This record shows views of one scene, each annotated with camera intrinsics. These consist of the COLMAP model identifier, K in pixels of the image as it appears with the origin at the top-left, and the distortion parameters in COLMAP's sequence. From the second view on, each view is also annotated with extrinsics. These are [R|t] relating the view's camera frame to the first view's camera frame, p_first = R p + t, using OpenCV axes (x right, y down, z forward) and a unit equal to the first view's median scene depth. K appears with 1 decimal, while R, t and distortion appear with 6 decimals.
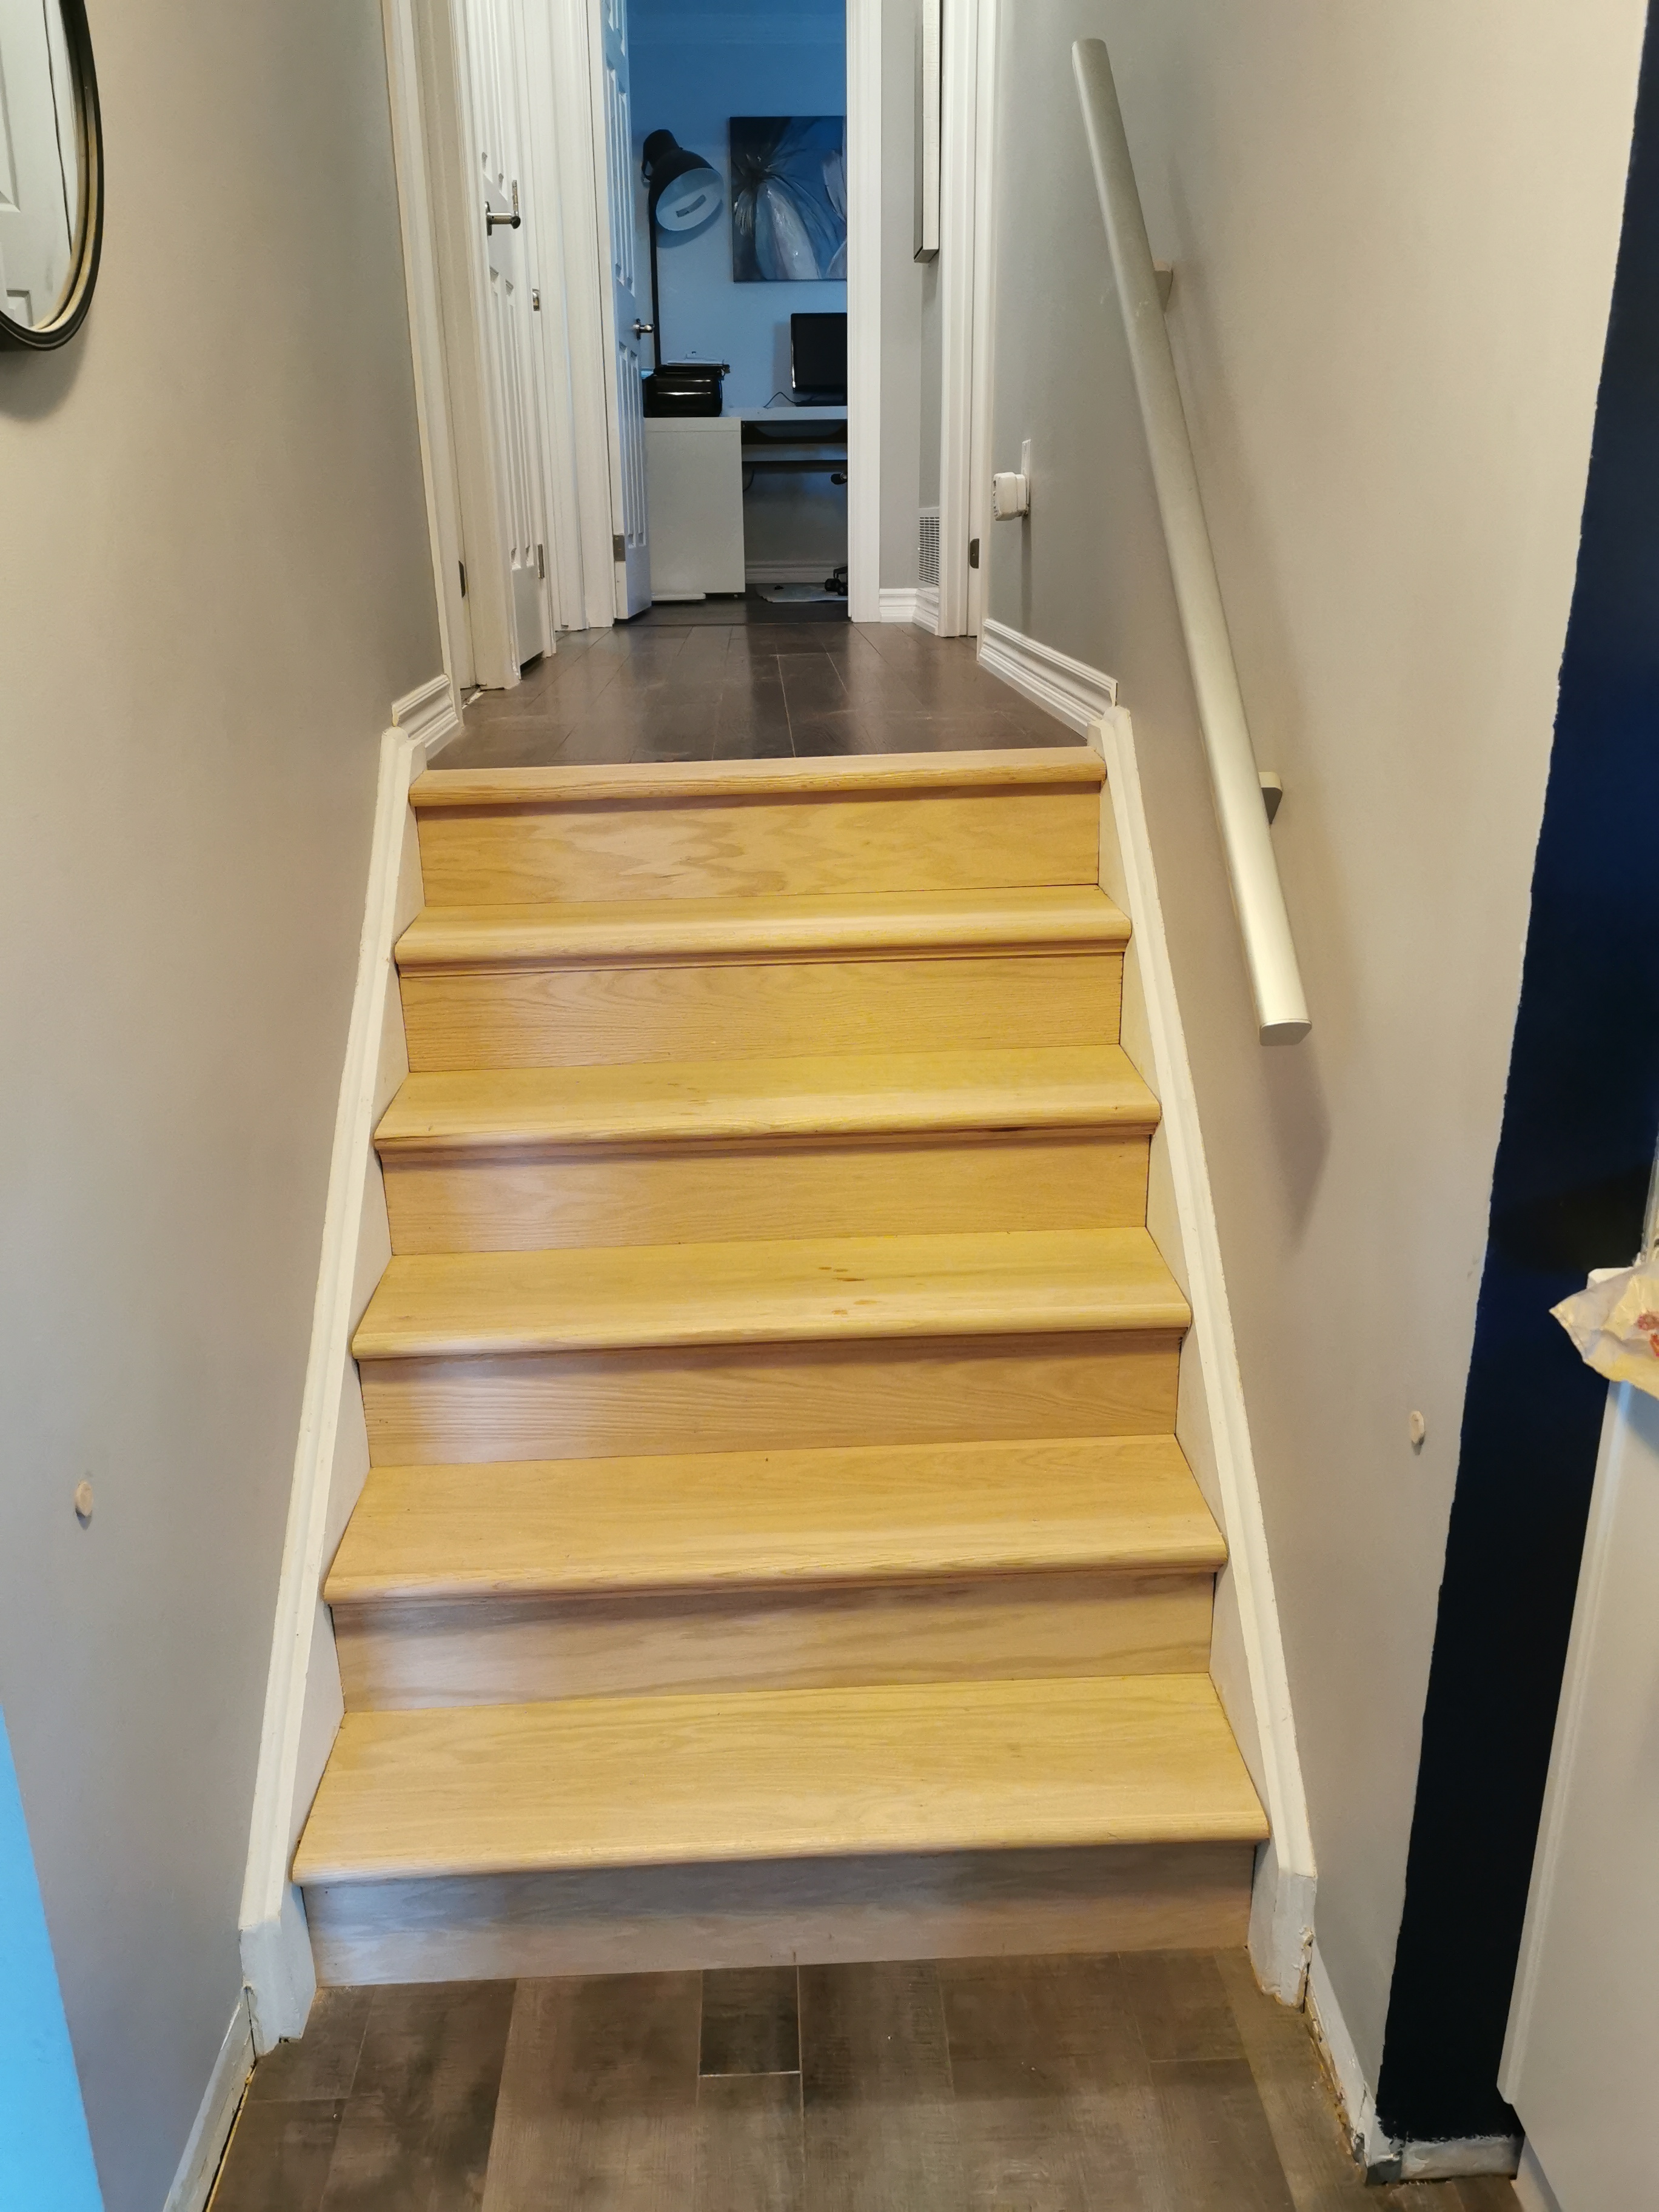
lens RADIAL K [[1721.8, 0, 832.9], [0, 1721.8, 1097.1], [0, 0, 1]] dist [0.042390, -0.042820]
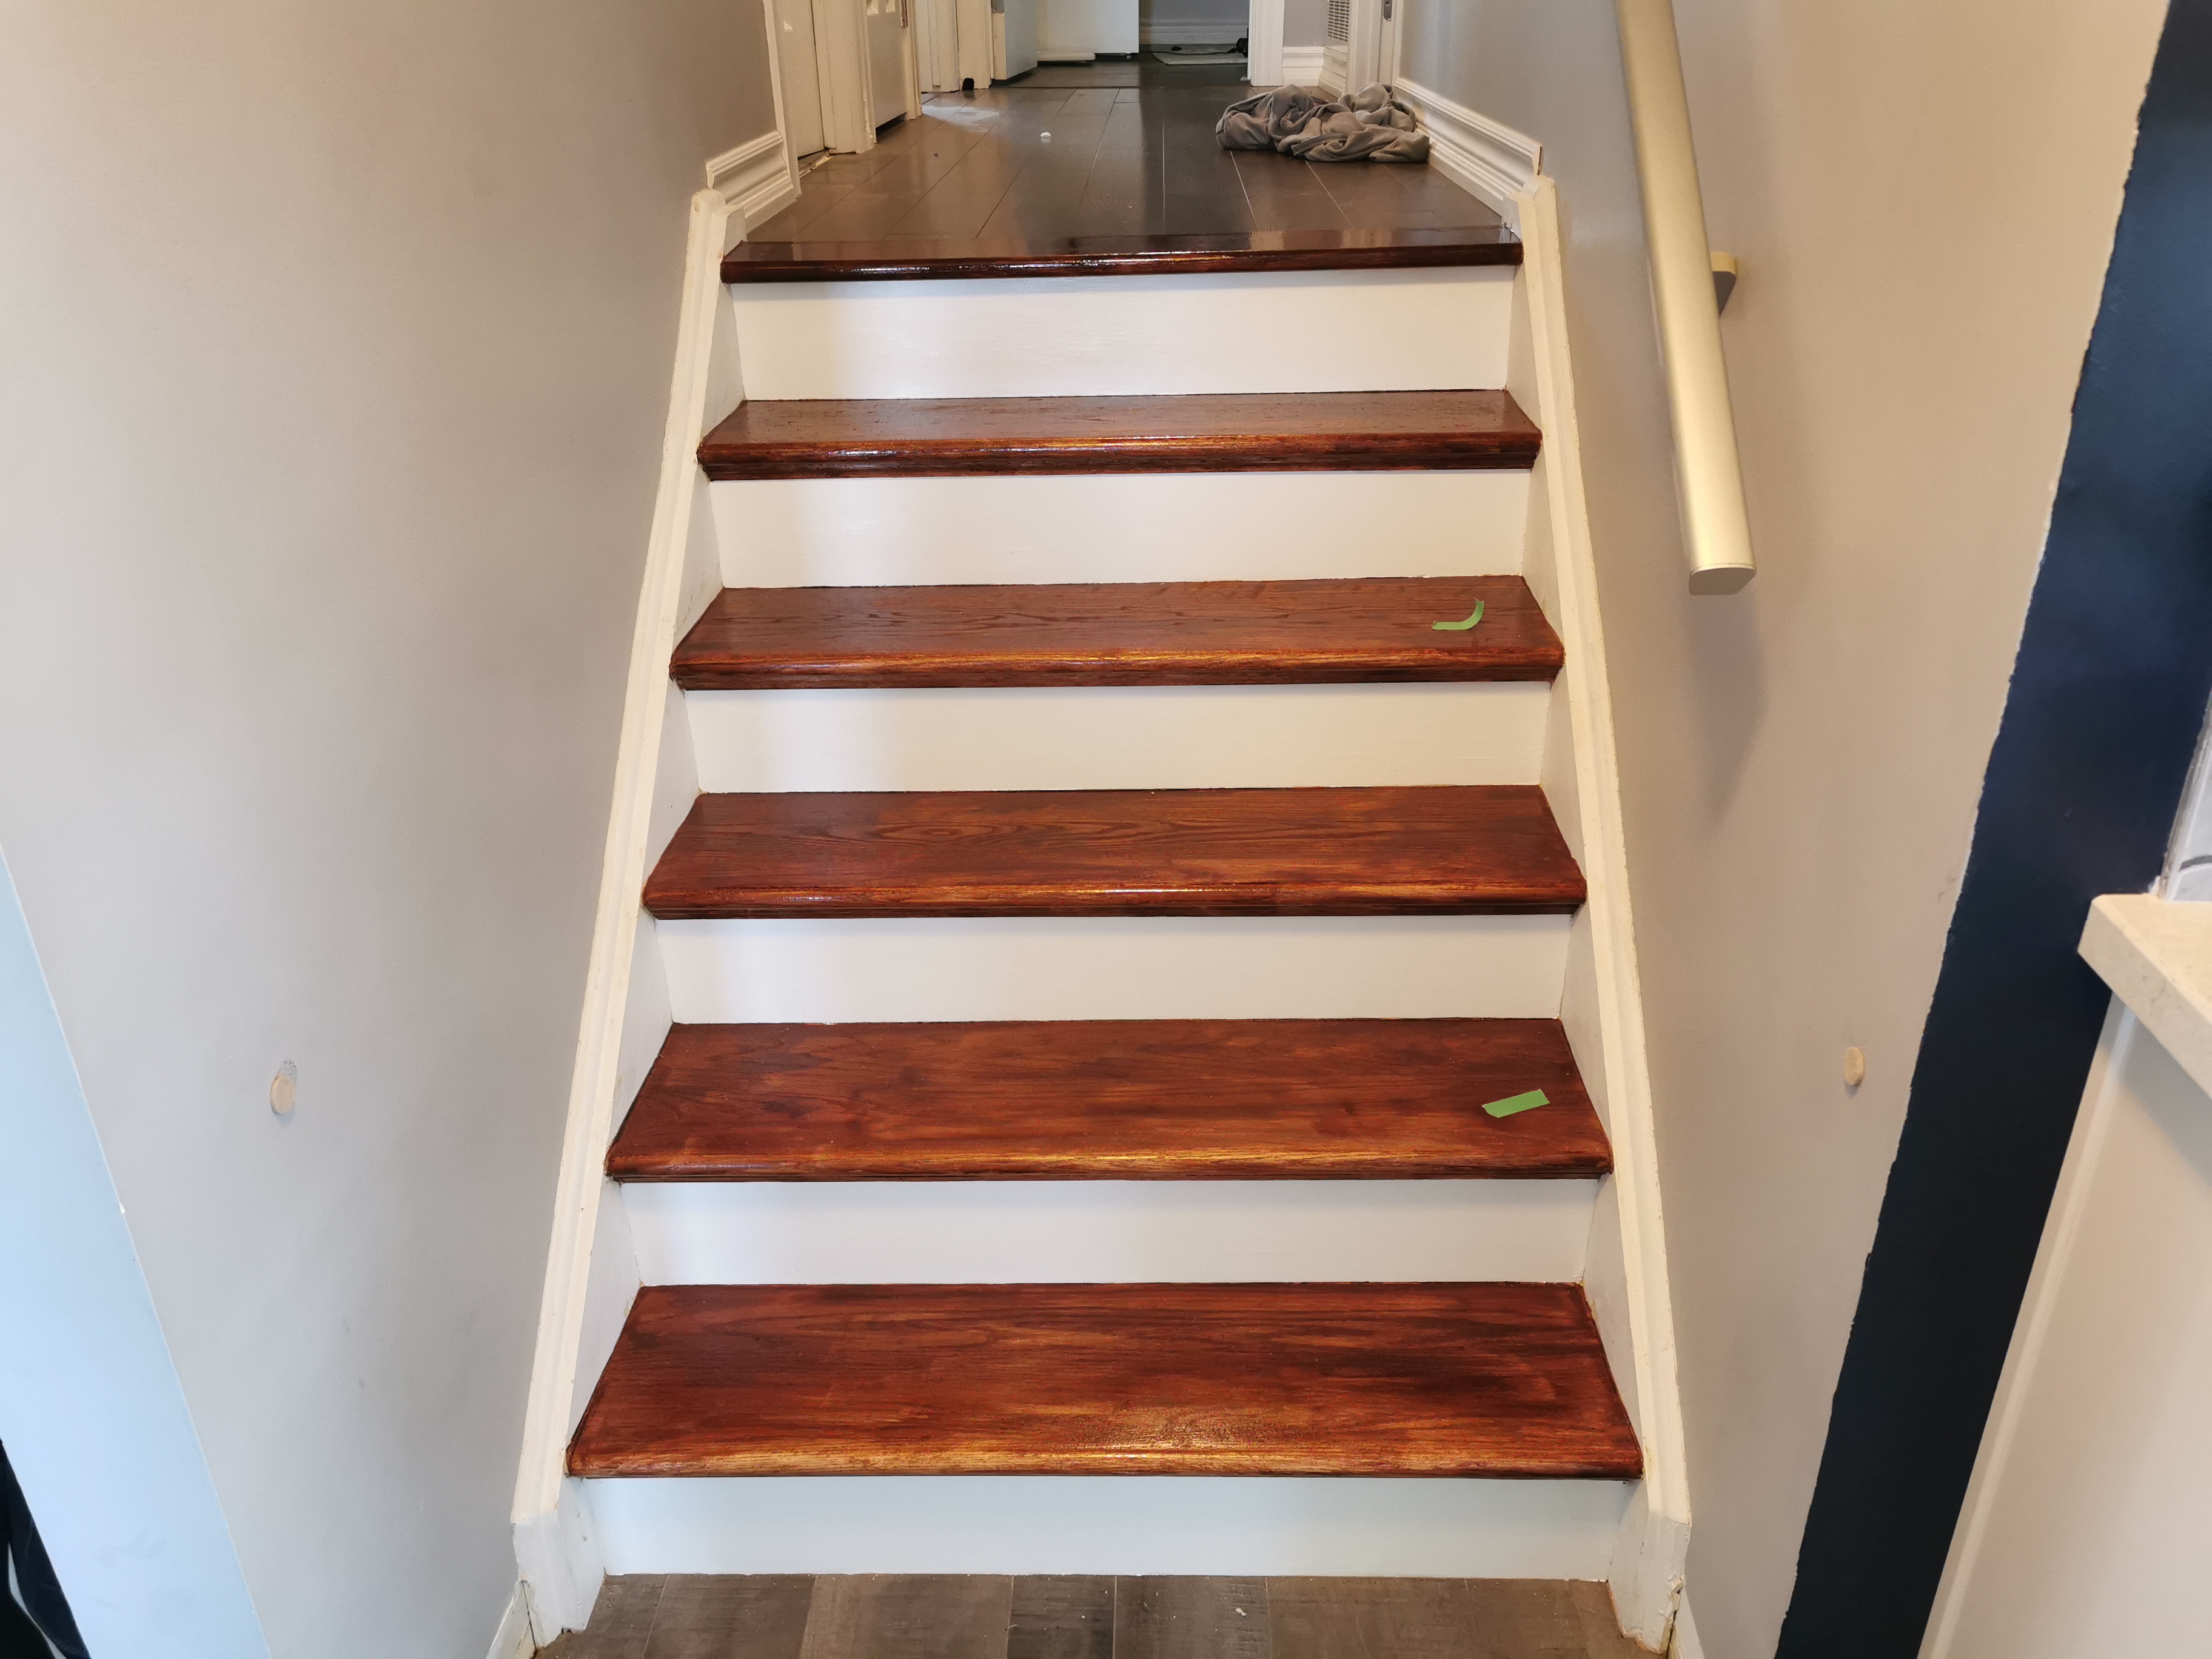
lens RADIAL K [[1721.8, 0, 1141.7], [0, 1721.8, 817.5], [0, 0, 1]] dist [0.042390, -0.042820]
pose [[0.998420, 0.030649, -0.047095, 0.024963], [-0.024499, 0.991724, 0.126027, -0.018991], [0.050568, -0.124674, 0.990908, 0.135755]]
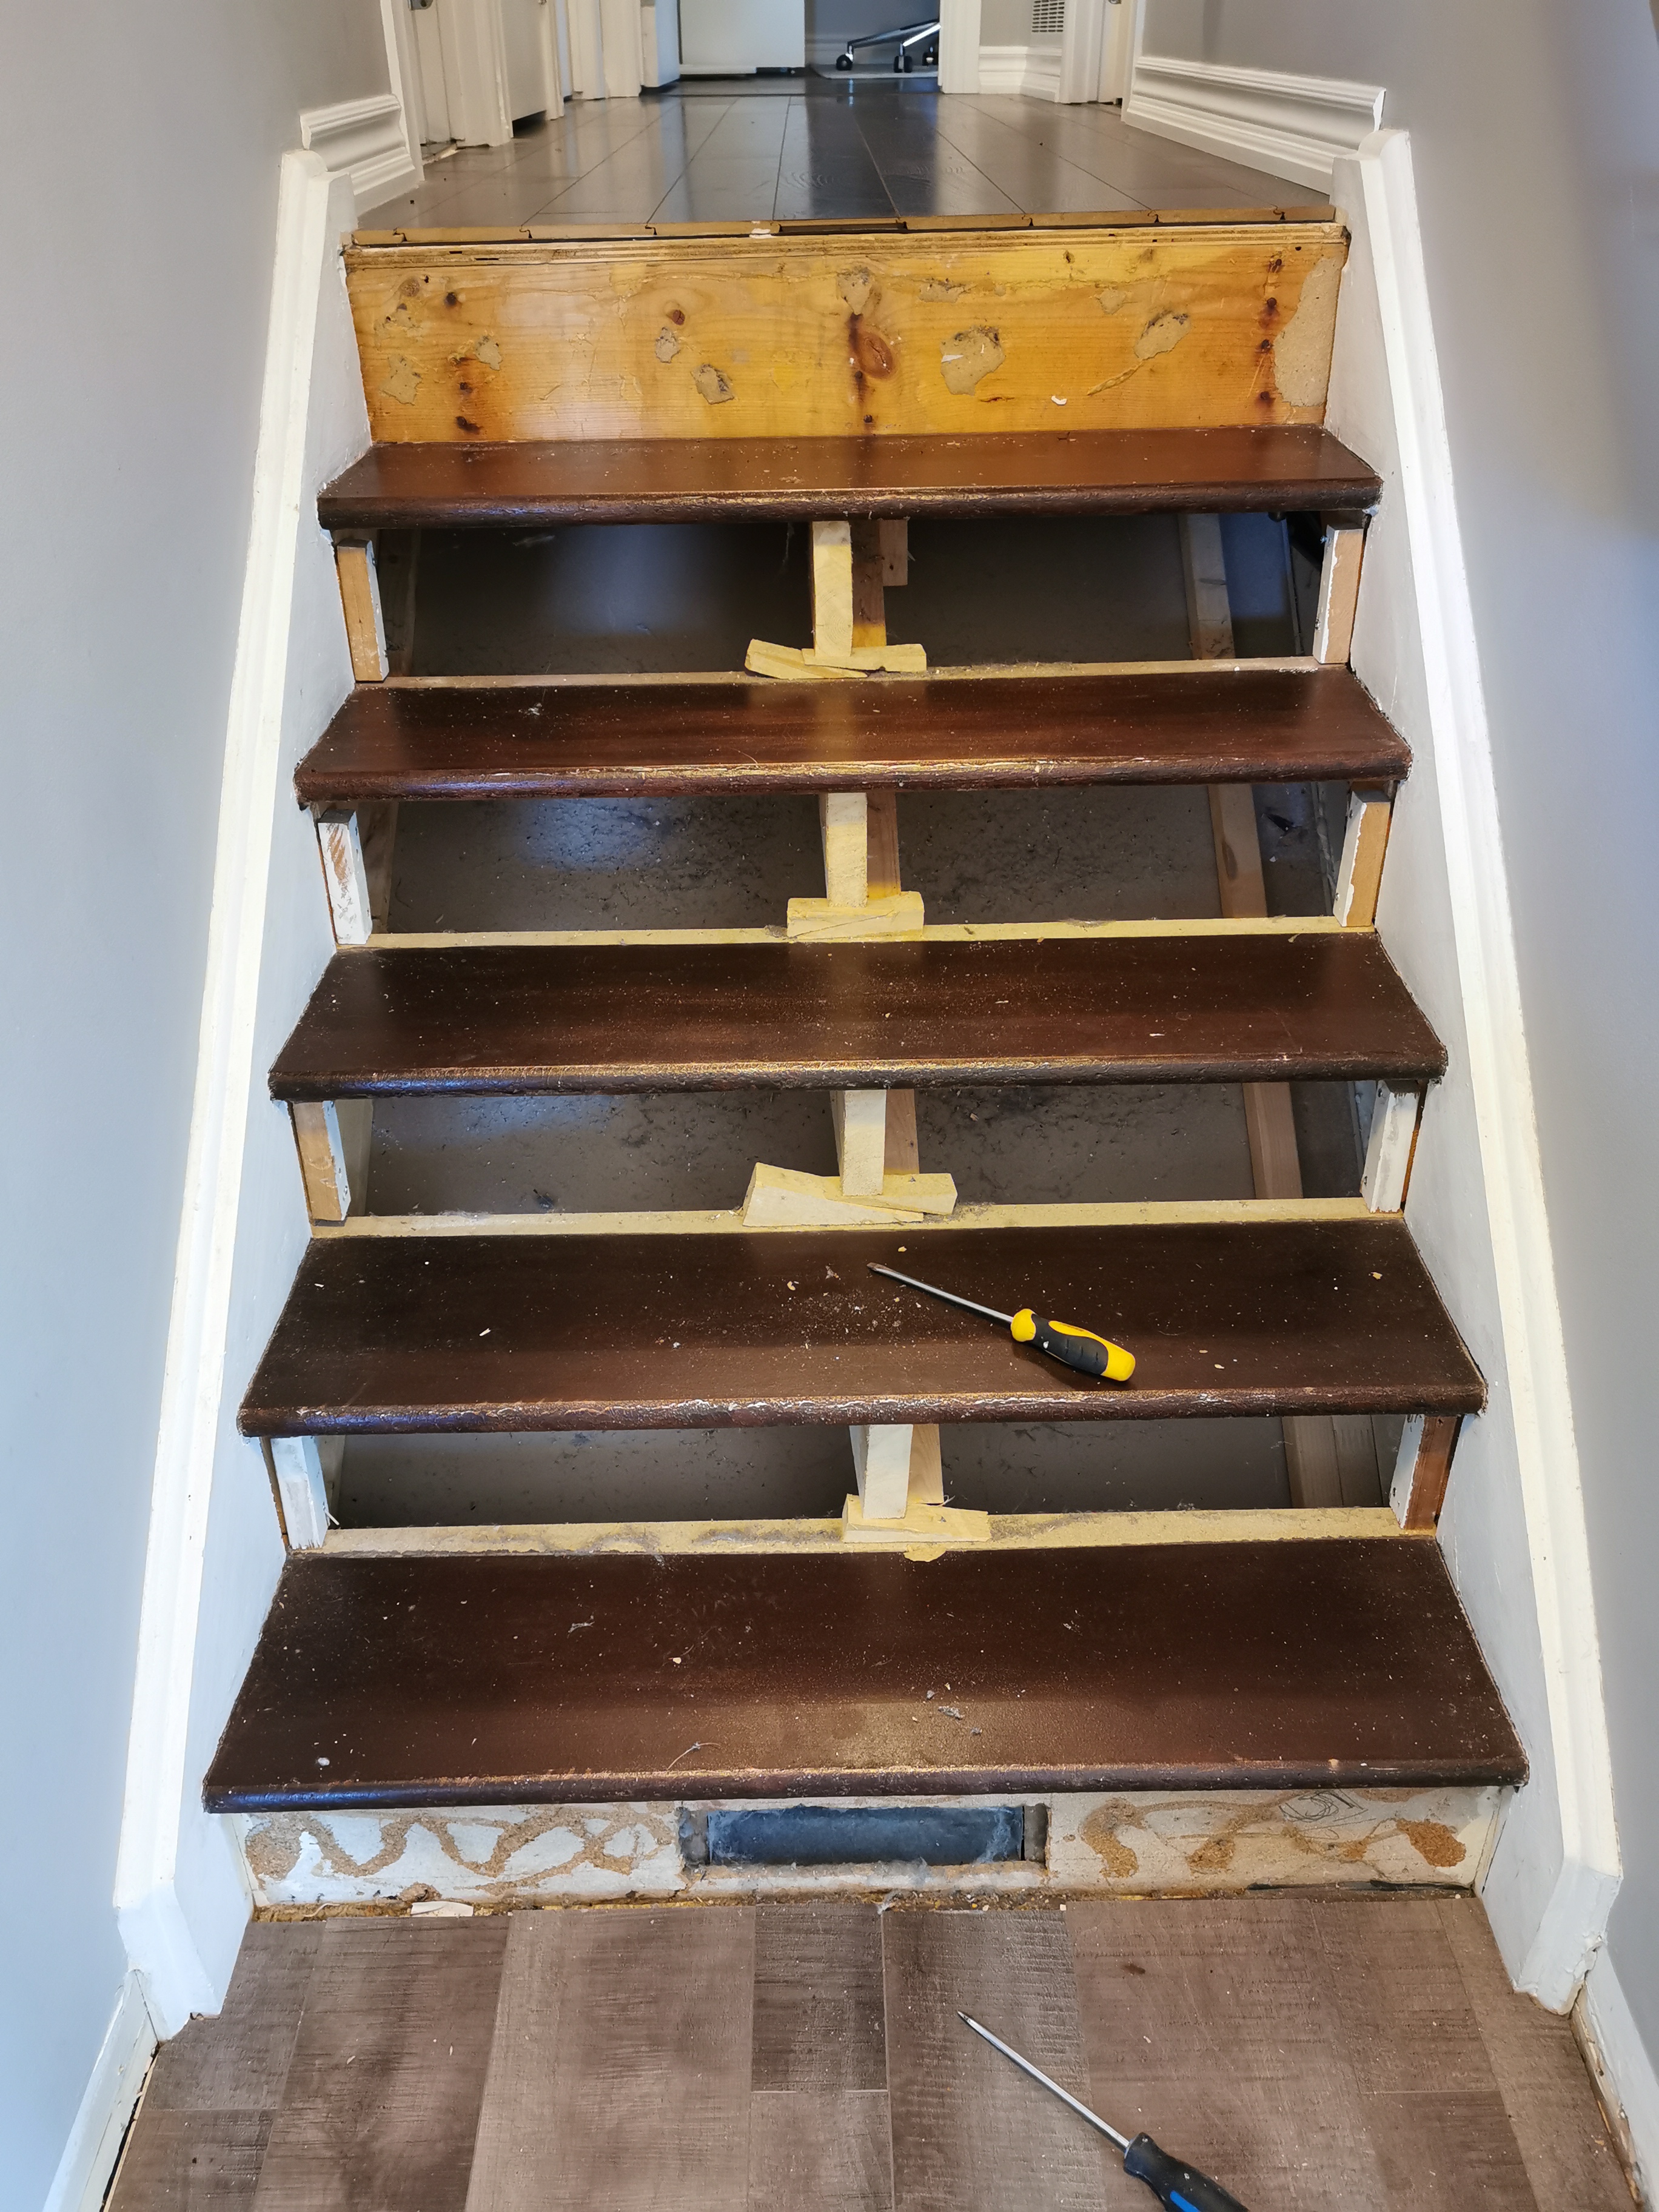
lens RADIAL K [[1721.8, 0, 832.1], [0, 1721.8, 1125.5], [0, 0, 1]] dist [0.042390, -0.042820]
pose [[0.999499, 0.022875, -0.021872, -0.033734], [-0.017125, 0.972068, 0.234074, -0.008923], [0.026615, -0.233582, 0.971973, 0.359587]]
